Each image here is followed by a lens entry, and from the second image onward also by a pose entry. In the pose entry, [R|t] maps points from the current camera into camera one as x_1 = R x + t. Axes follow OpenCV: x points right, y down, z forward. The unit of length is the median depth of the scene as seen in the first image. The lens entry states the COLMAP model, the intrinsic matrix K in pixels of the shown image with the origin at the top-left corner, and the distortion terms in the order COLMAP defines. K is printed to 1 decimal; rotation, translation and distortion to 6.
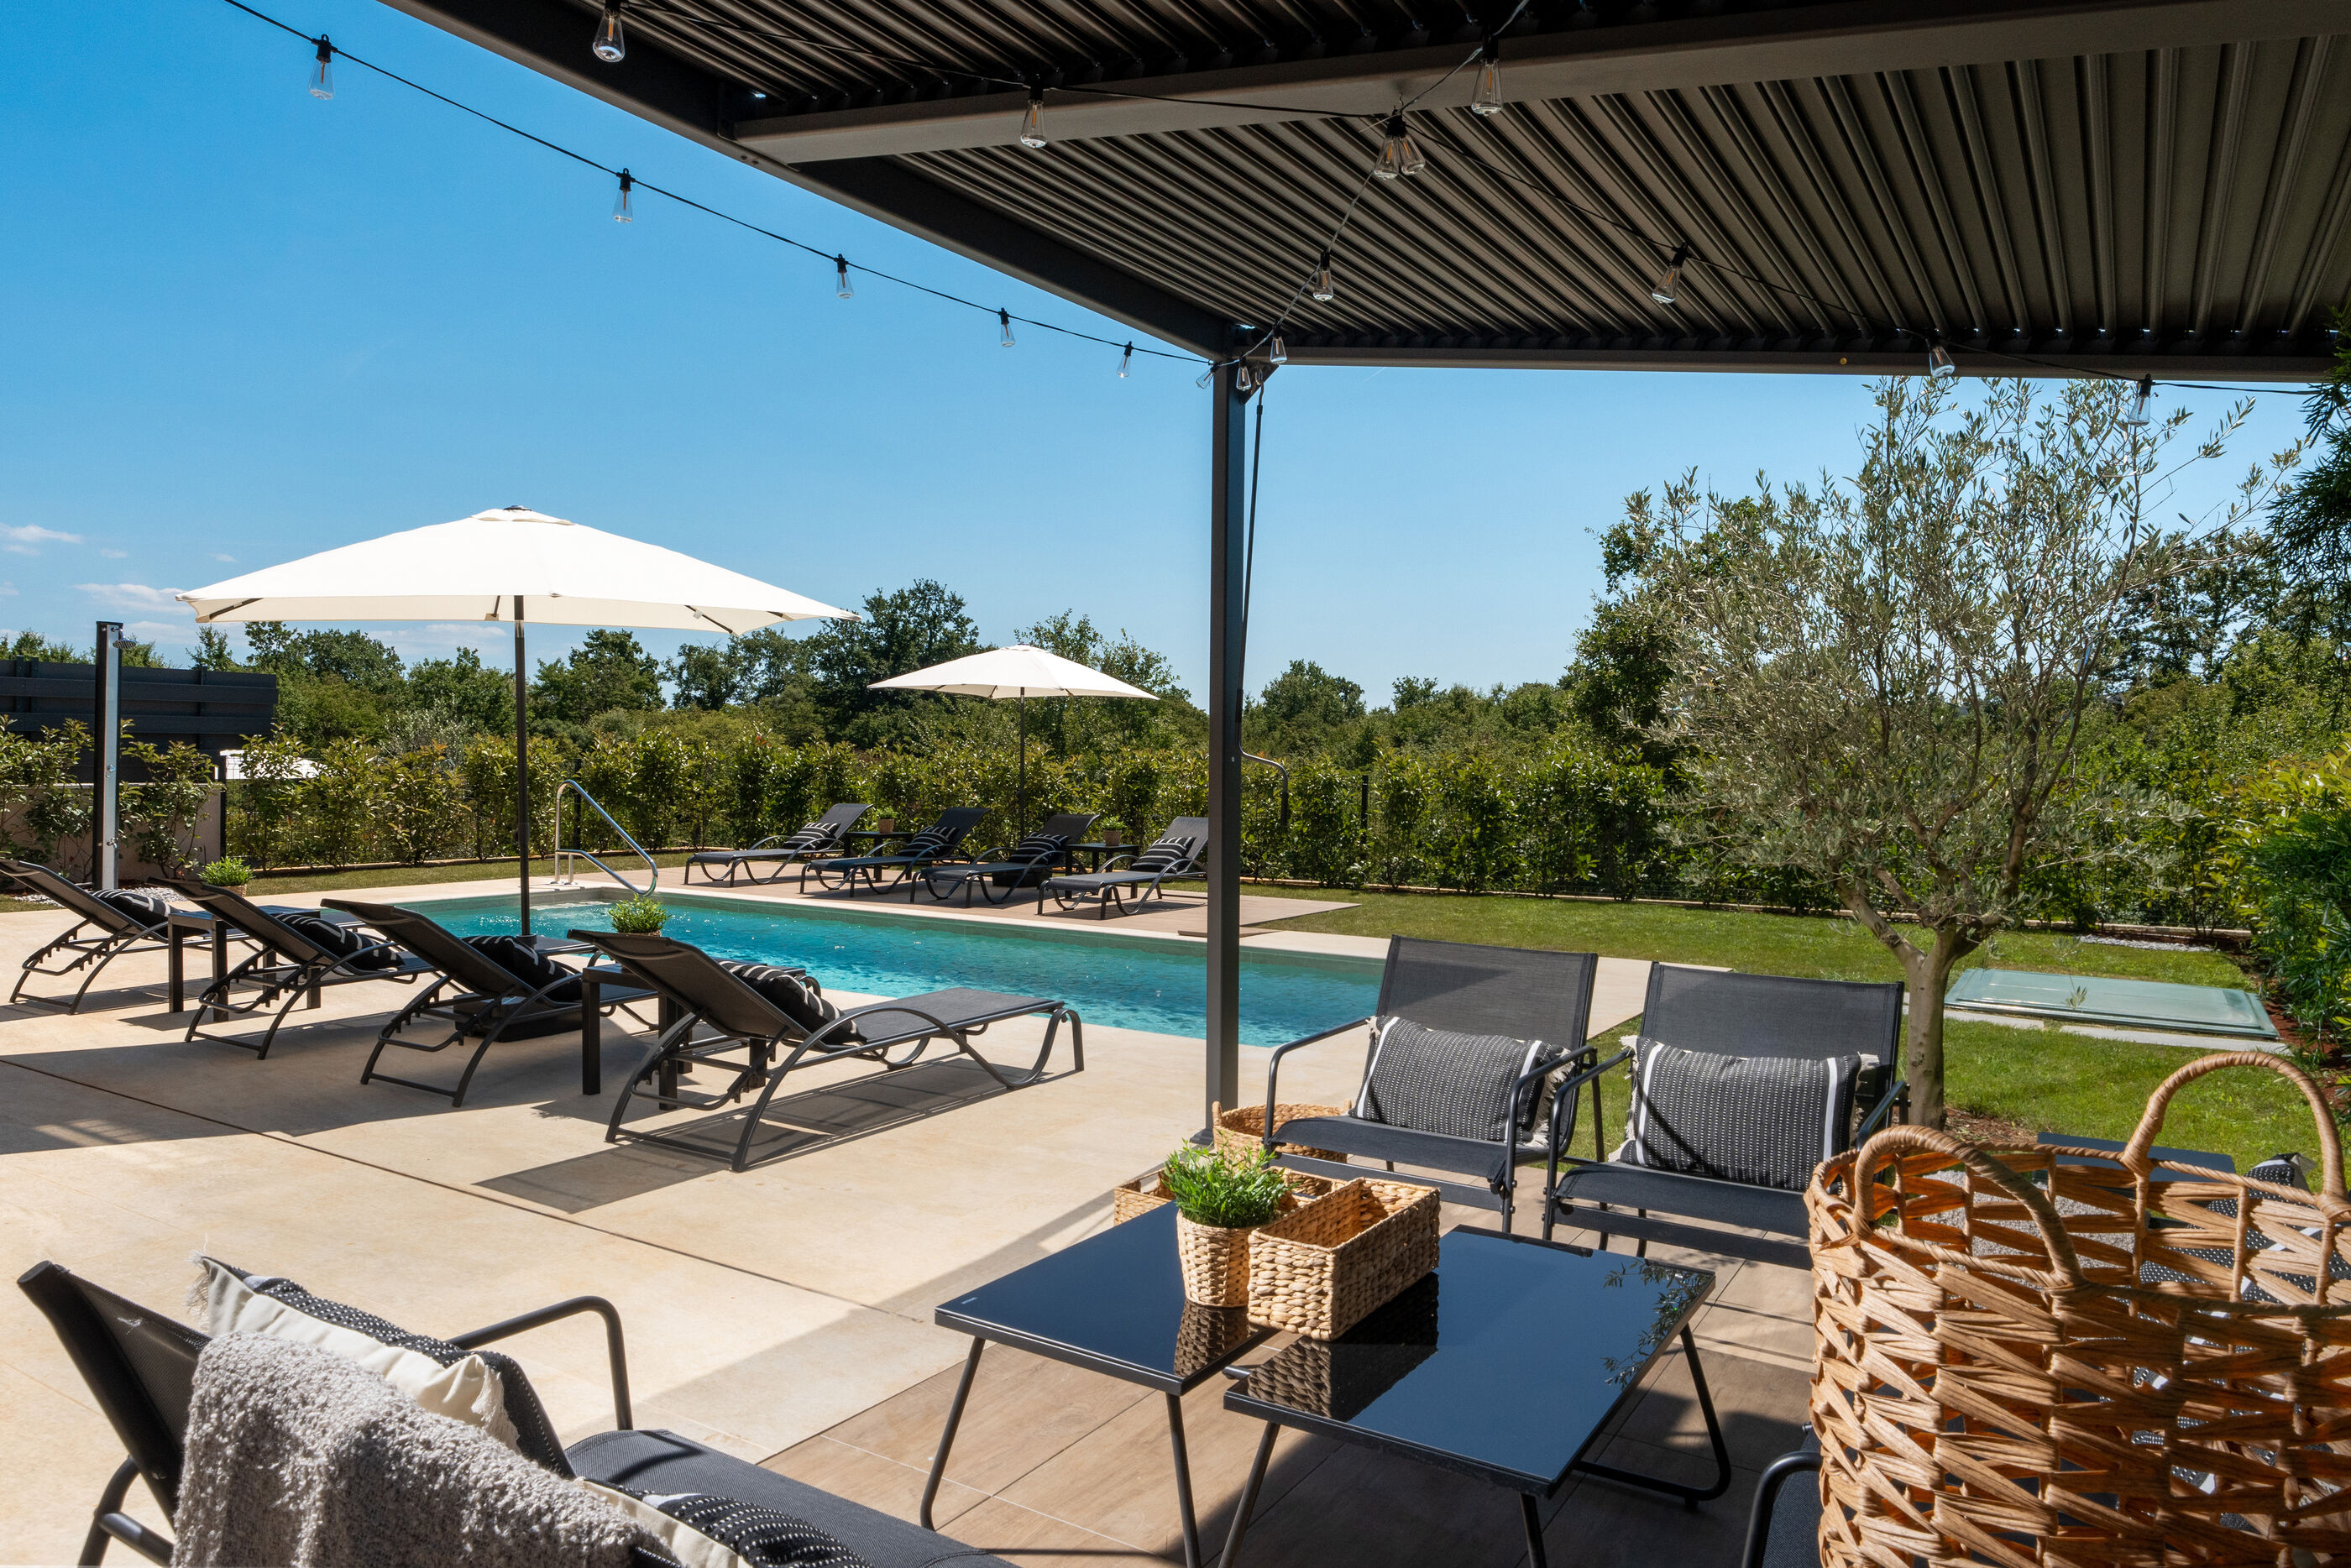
lens RADIAL K [[1492.5, 0, 1165.8], [0, 1492.5, 827.7], [0, 0, 1]] dist [-0.004070, -0.002384]
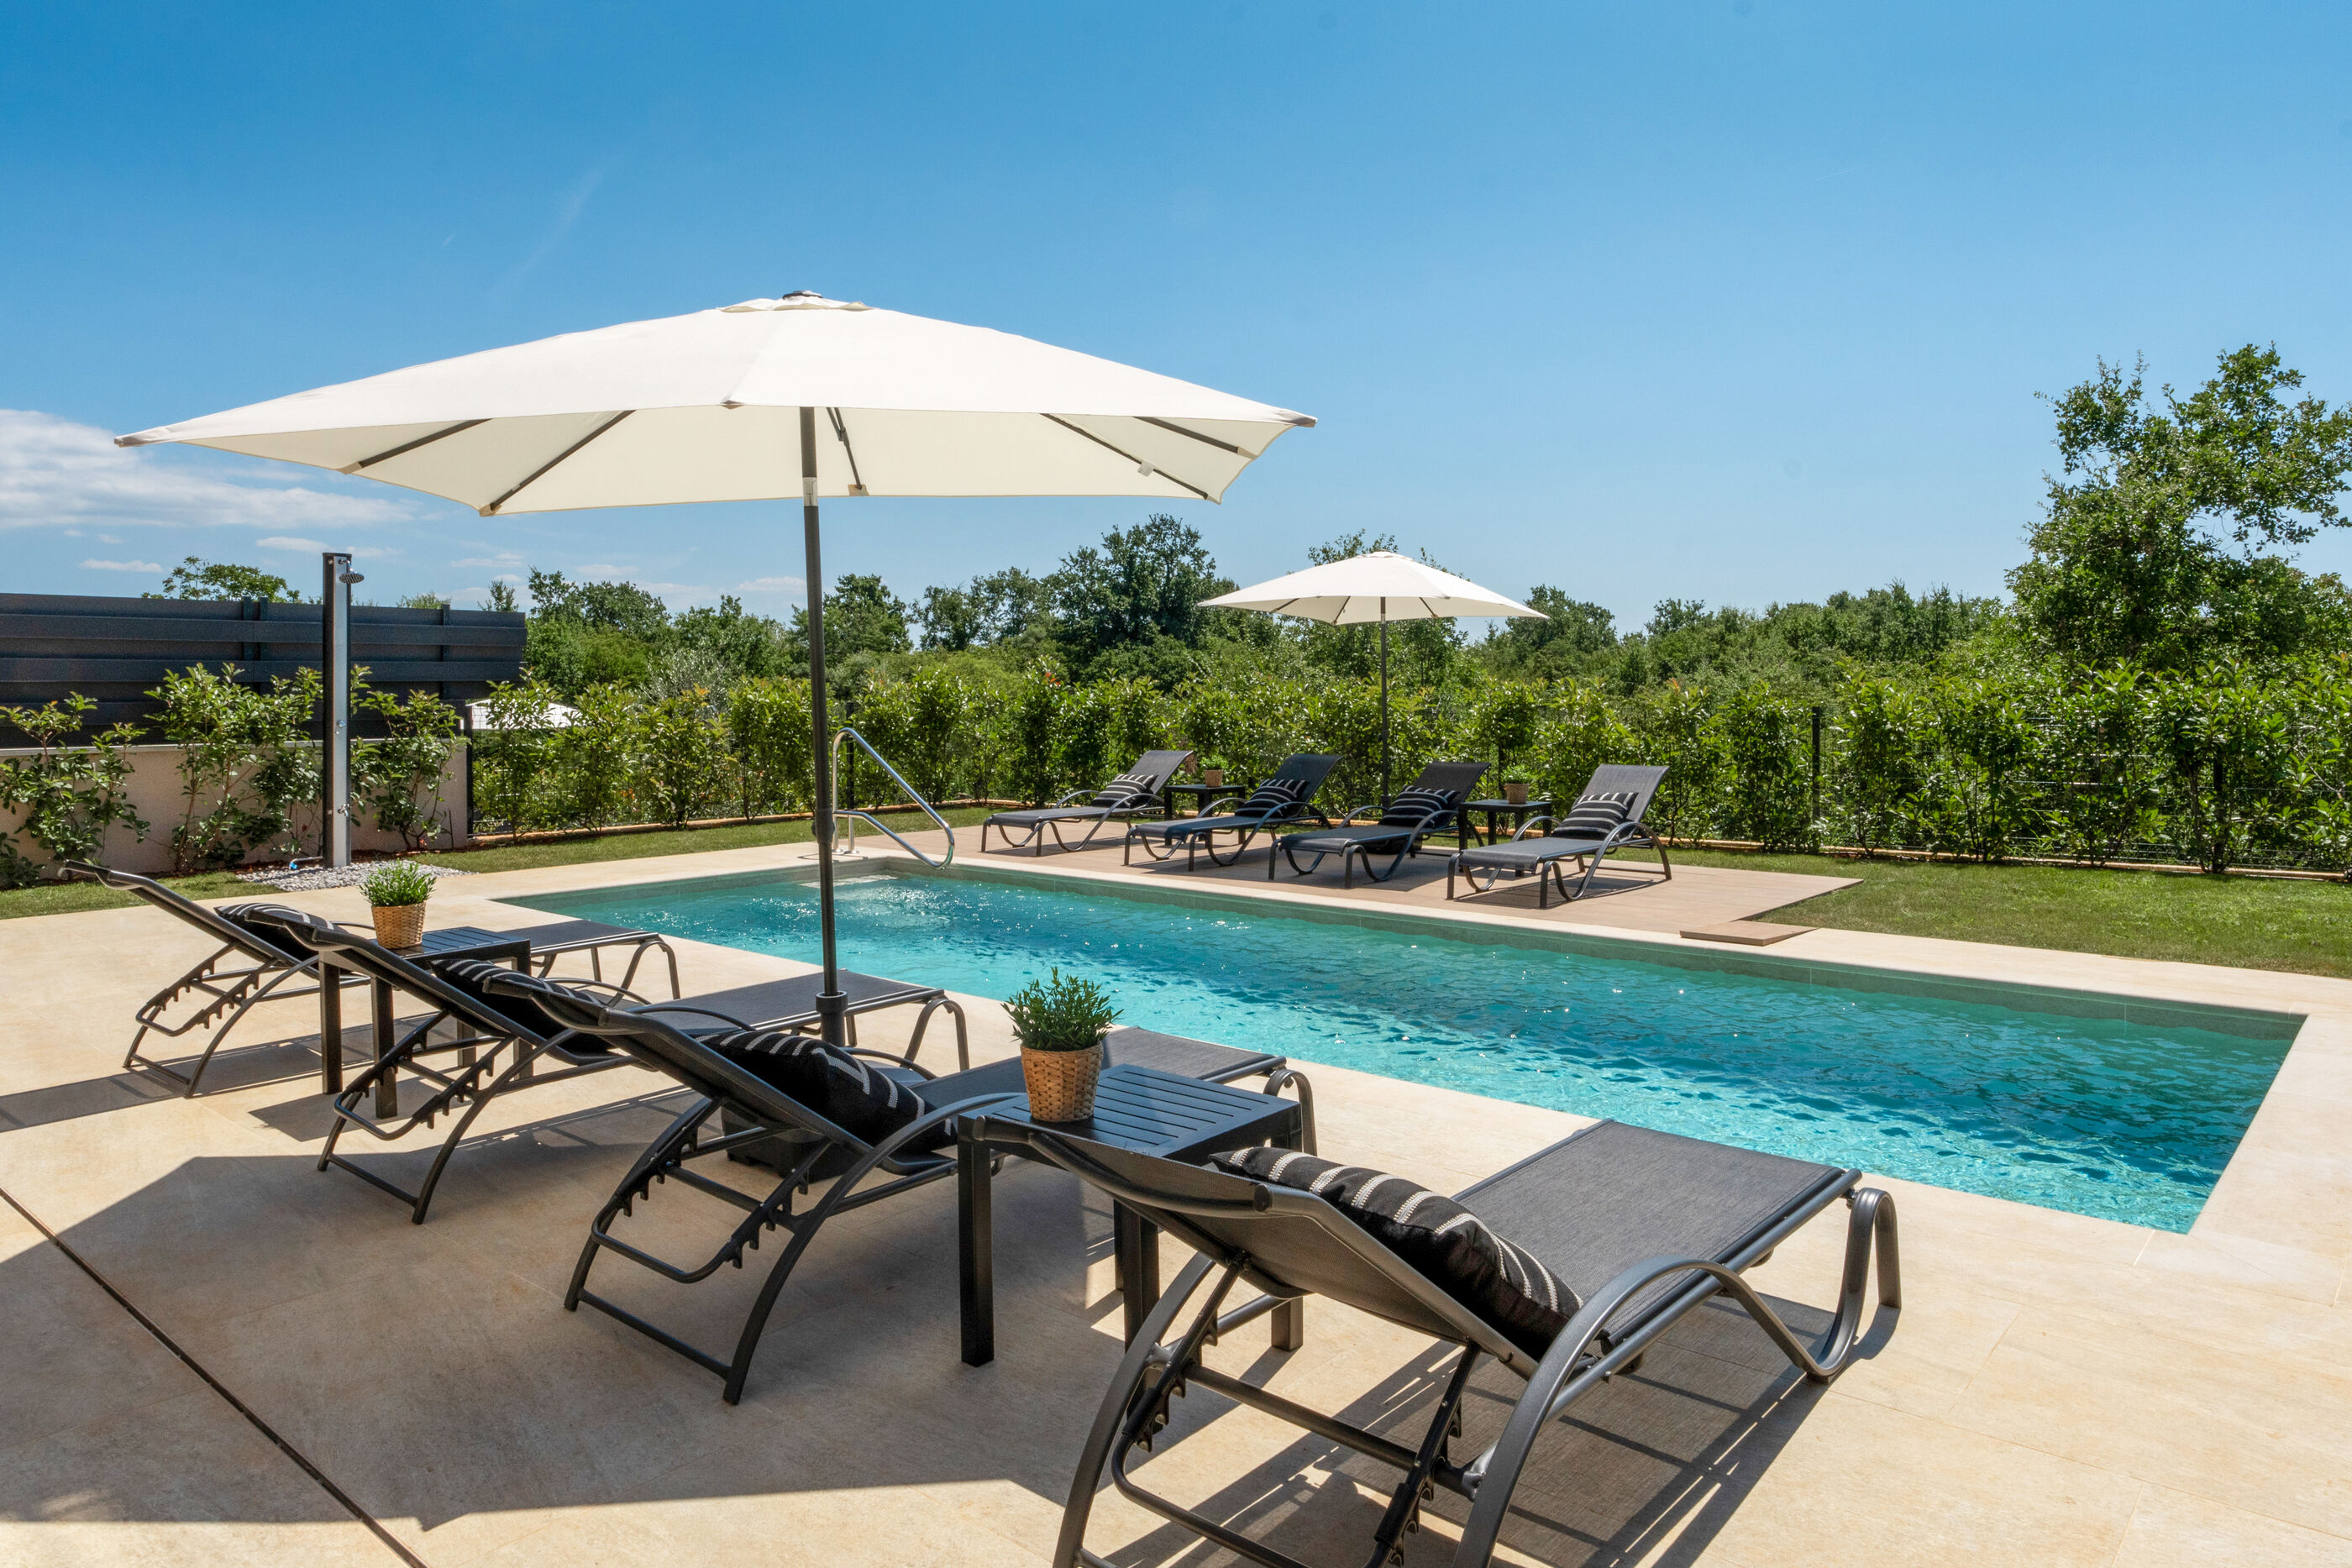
lens RADIAL K [[1475.9, 0, 1164.1], [0, 1475.9, 822.9], [0, 0, 1]] dist [-0.003729, -0.000746]
pose [[0.988235, -0.004626, -0.152874, -0.091729], [0.010947, 0.999118, 0.040532, -0.009895], [0.152552, -0.041729, 0.987414, 0.194099]]
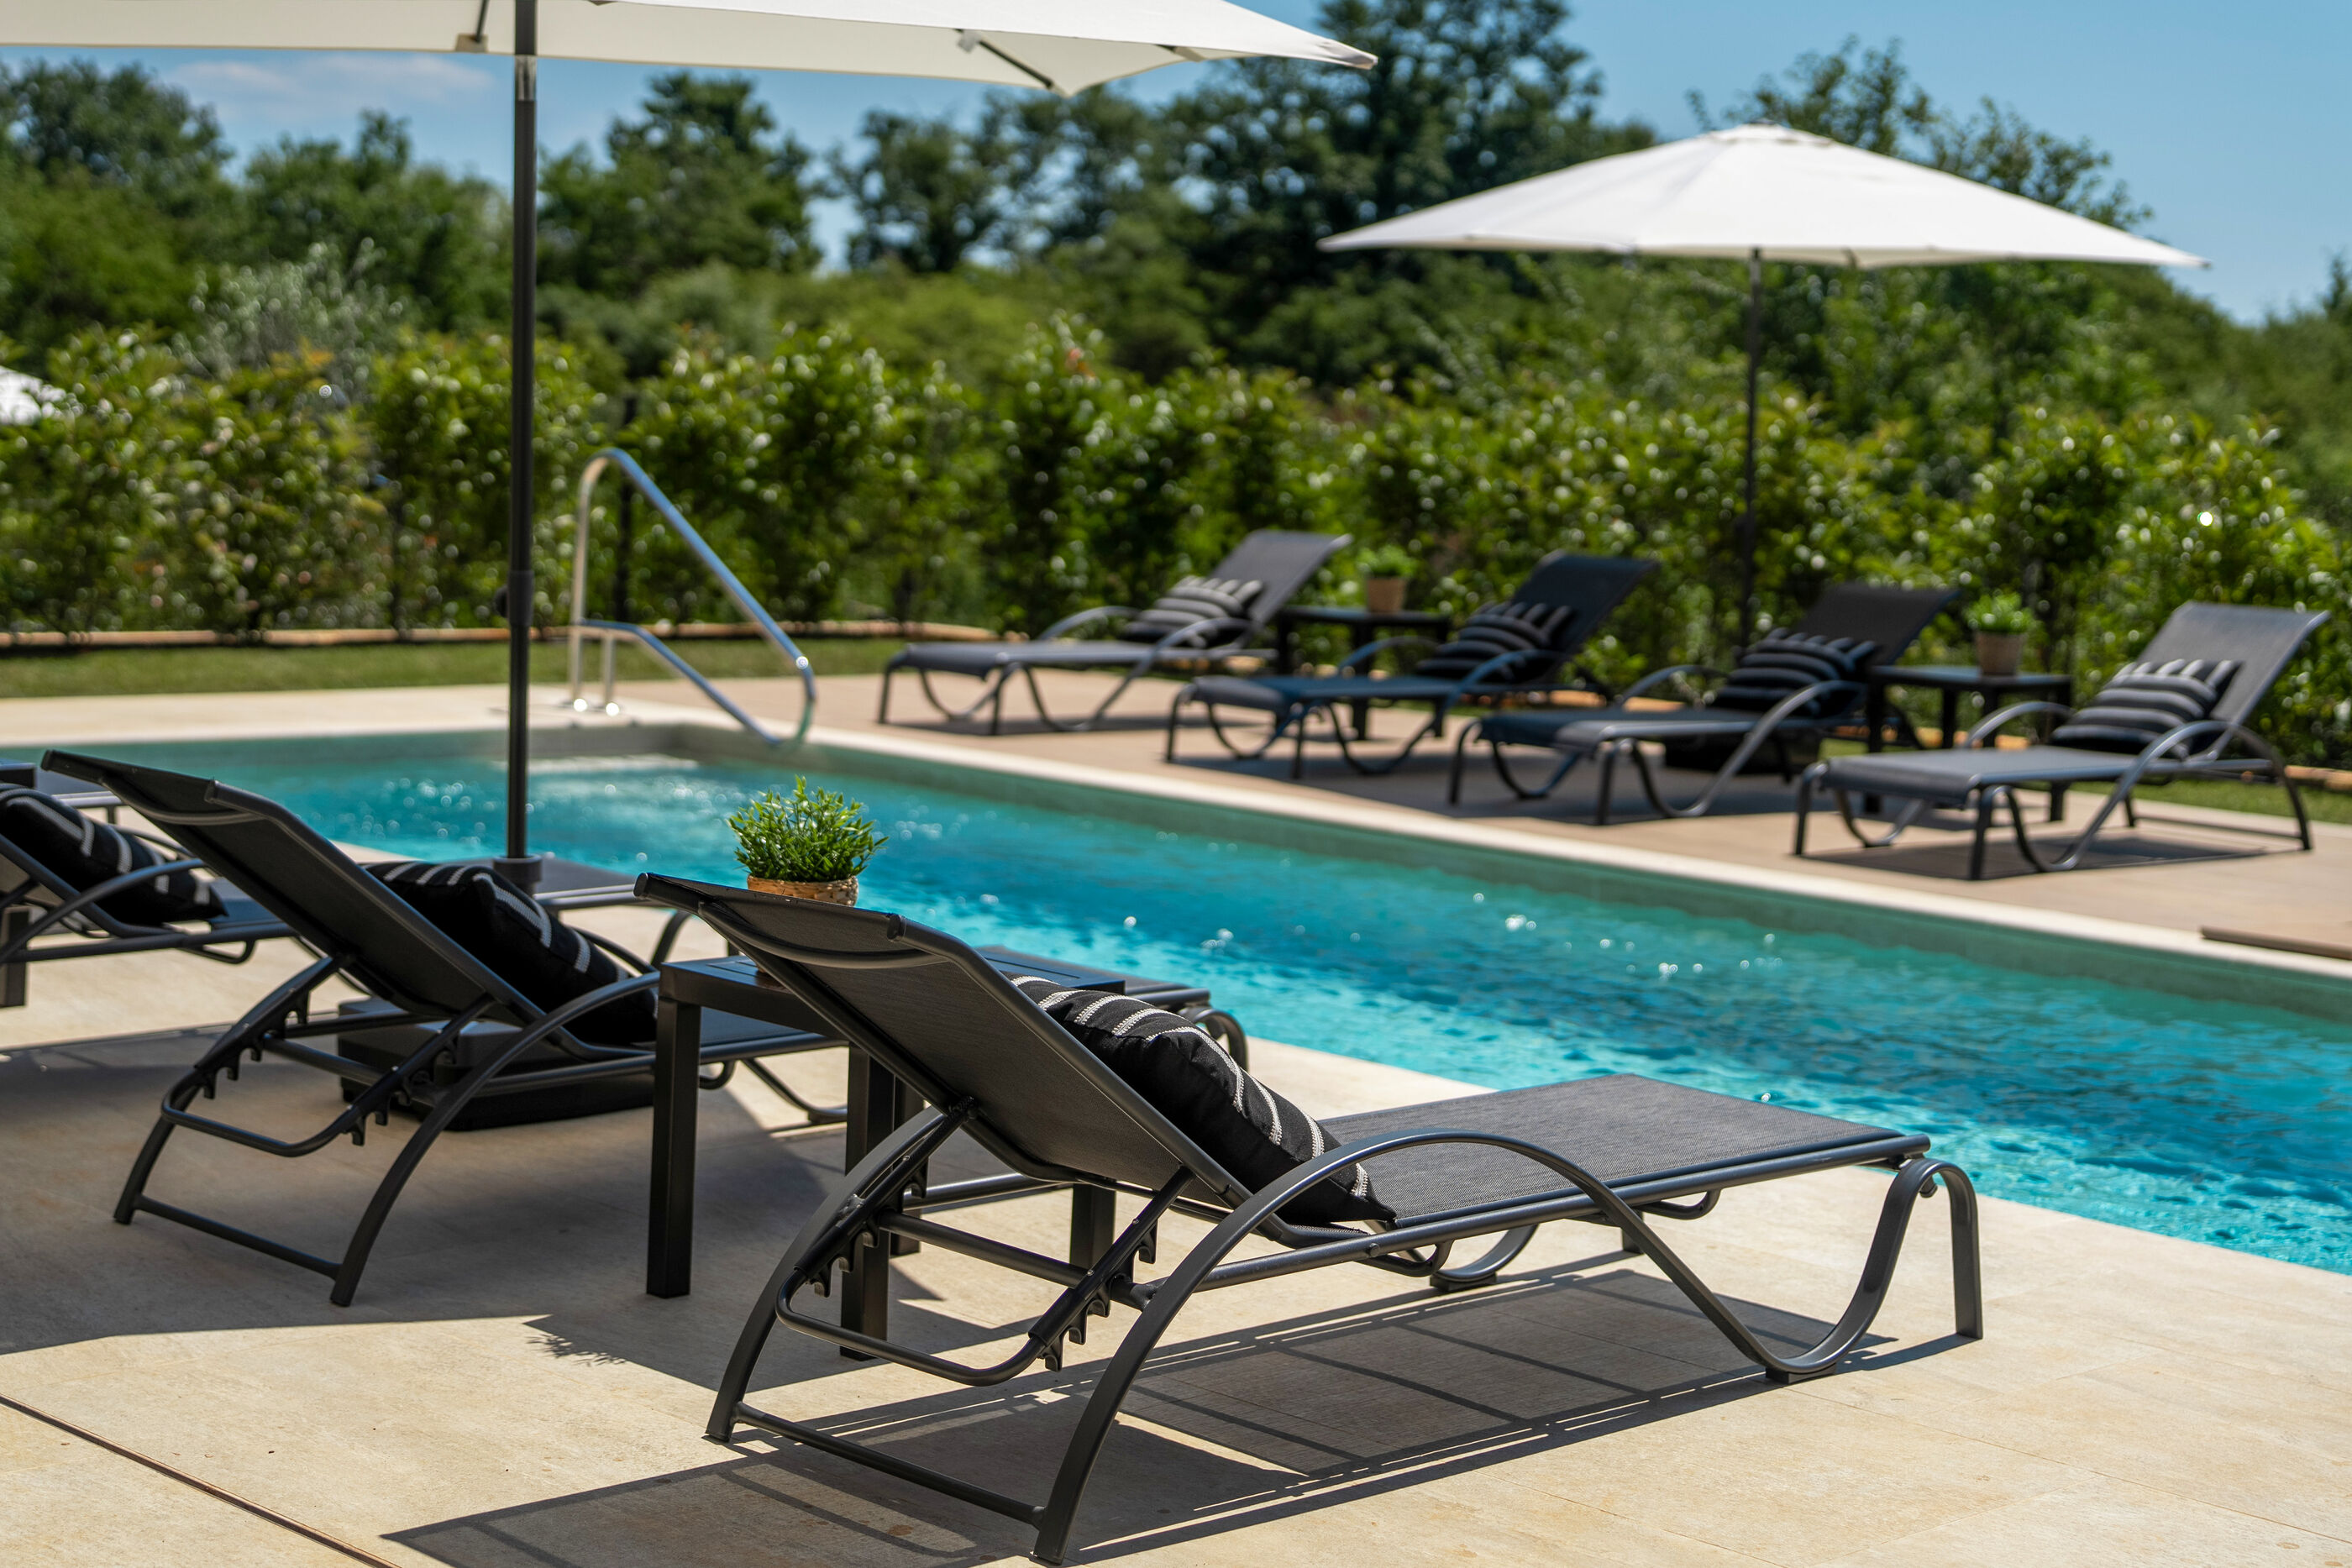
lens RADIAL K [[3831.9, 0, 1120.6], [0, 3831.9, 694.8], [0, 0, 1]] dist [0.078730, 0.243408]
pose [[0.969871, 0.046899, -0.239061, -0.017004], [-0.040532, 0.998682, 0.031483, -0.003991], [0.240222, -0.020845, 0.970494, 0.028636]]
